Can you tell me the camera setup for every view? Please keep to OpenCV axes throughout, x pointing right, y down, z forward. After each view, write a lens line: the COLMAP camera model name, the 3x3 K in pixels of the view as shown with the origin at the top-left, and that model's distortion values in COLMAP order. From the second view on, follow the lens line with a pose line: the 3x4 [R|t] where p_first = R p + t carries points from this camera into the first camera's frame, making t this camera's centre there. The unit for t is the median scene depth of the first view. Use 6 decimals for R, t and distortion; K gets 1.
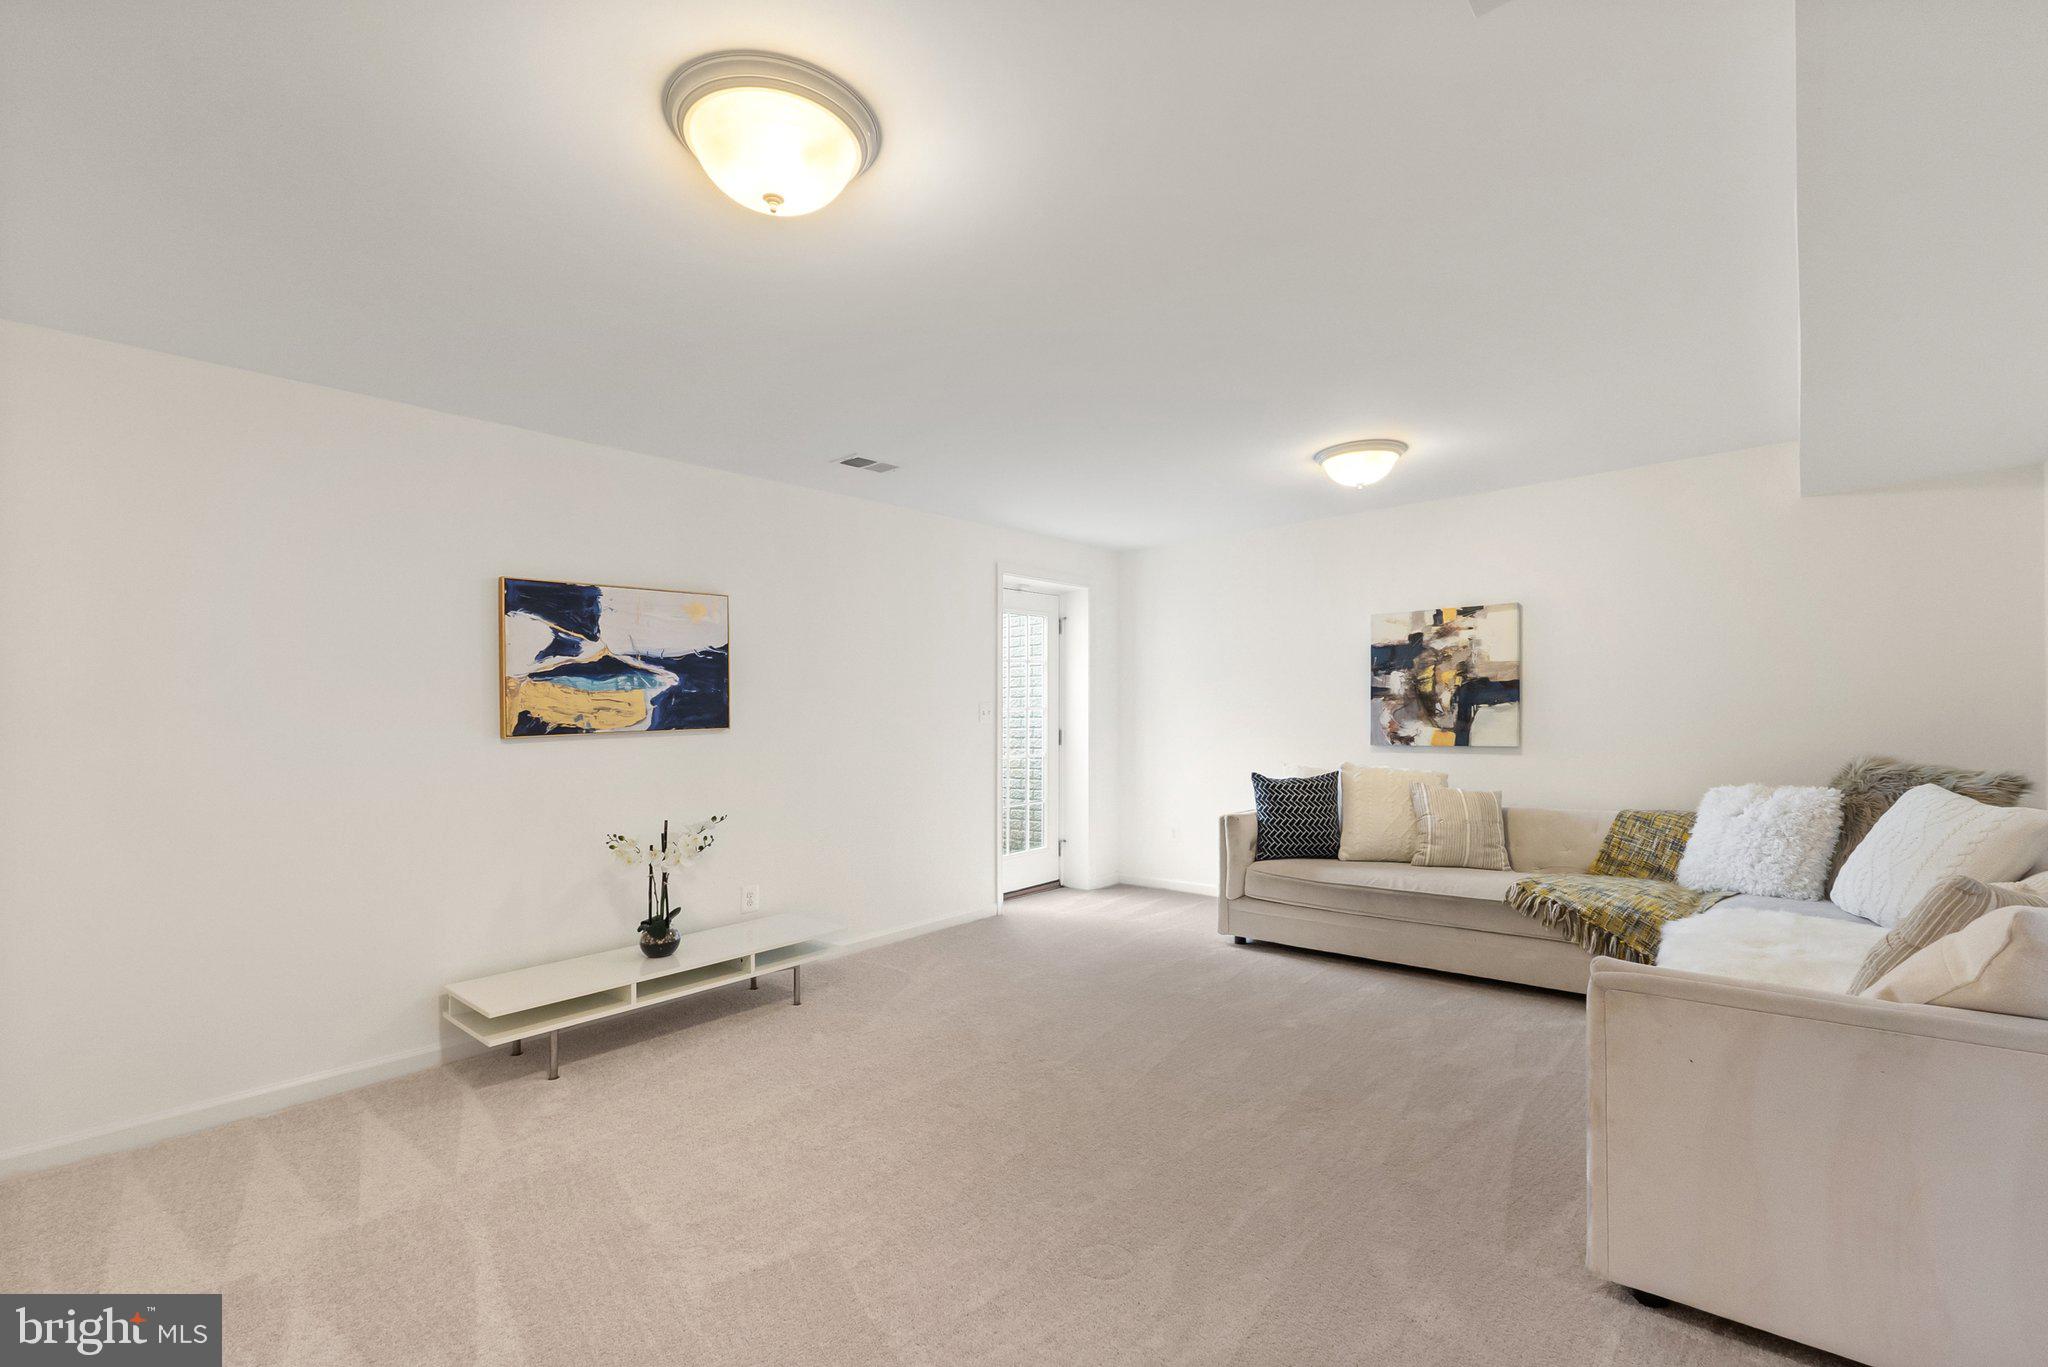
lens RADIAL K [[893.6, 0, 1030.9], [0, 893.6, 681.5], [0, 0, 1]] dist [-0.000133, -0.000172]
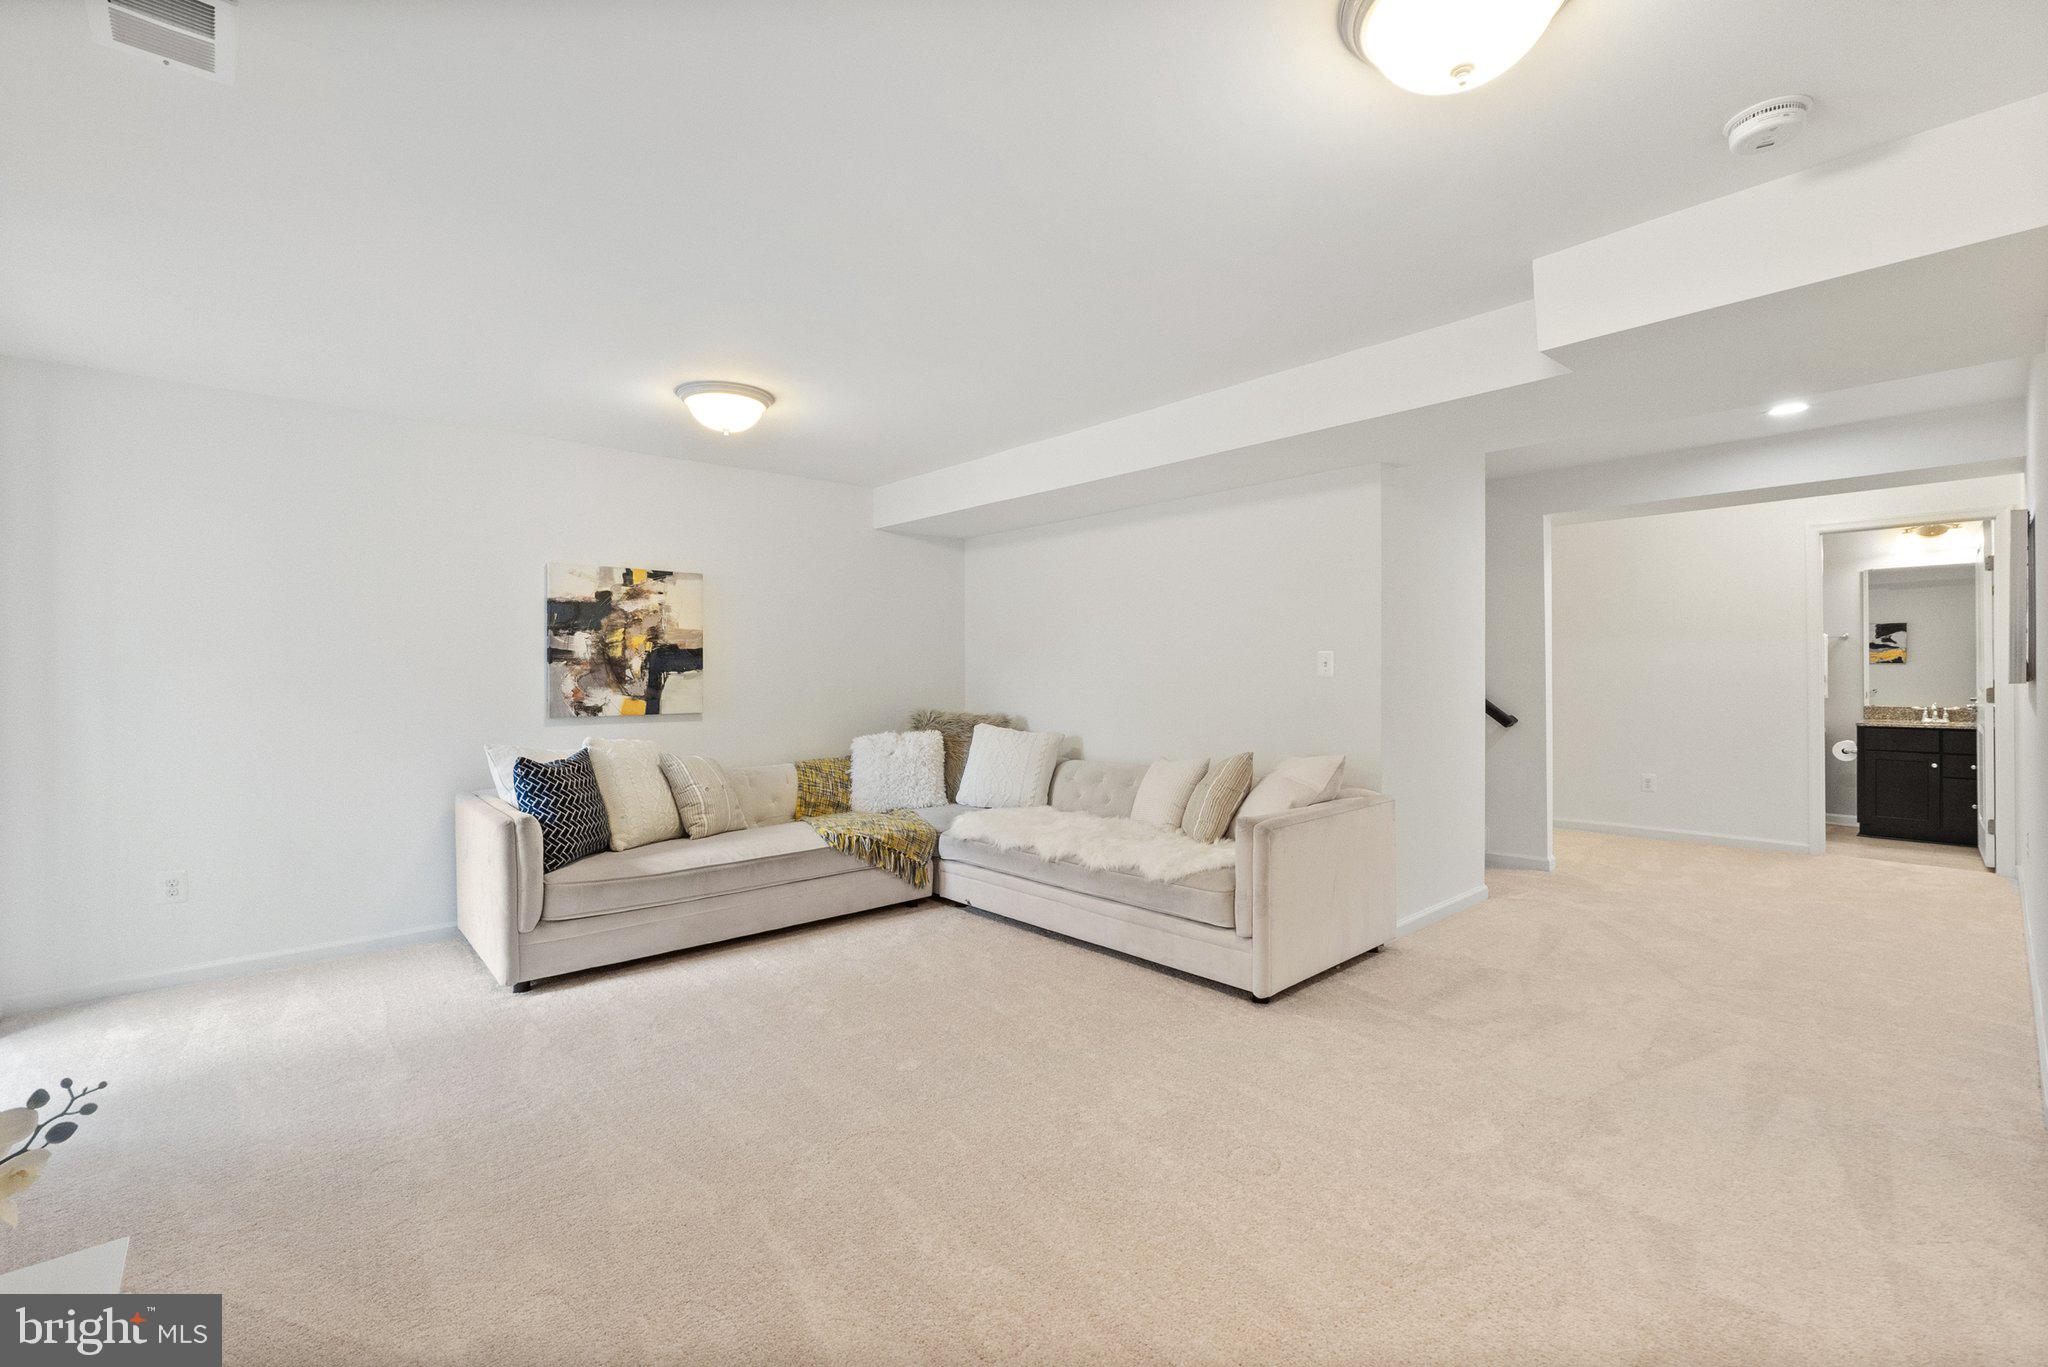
lens RADIAL K [[893.6, 0, 1030.9], [0, 893.6, 681.5], [0, 0, 1]] dist [-0.000133, -0.000172]
pose [[0.116079, 0.010639, 0.993183, -0.476139], [-0.029711, 0.999532, -0.007234, 0.035441], [-0.992795, -0.028669, 0.116341, 0.543117]]
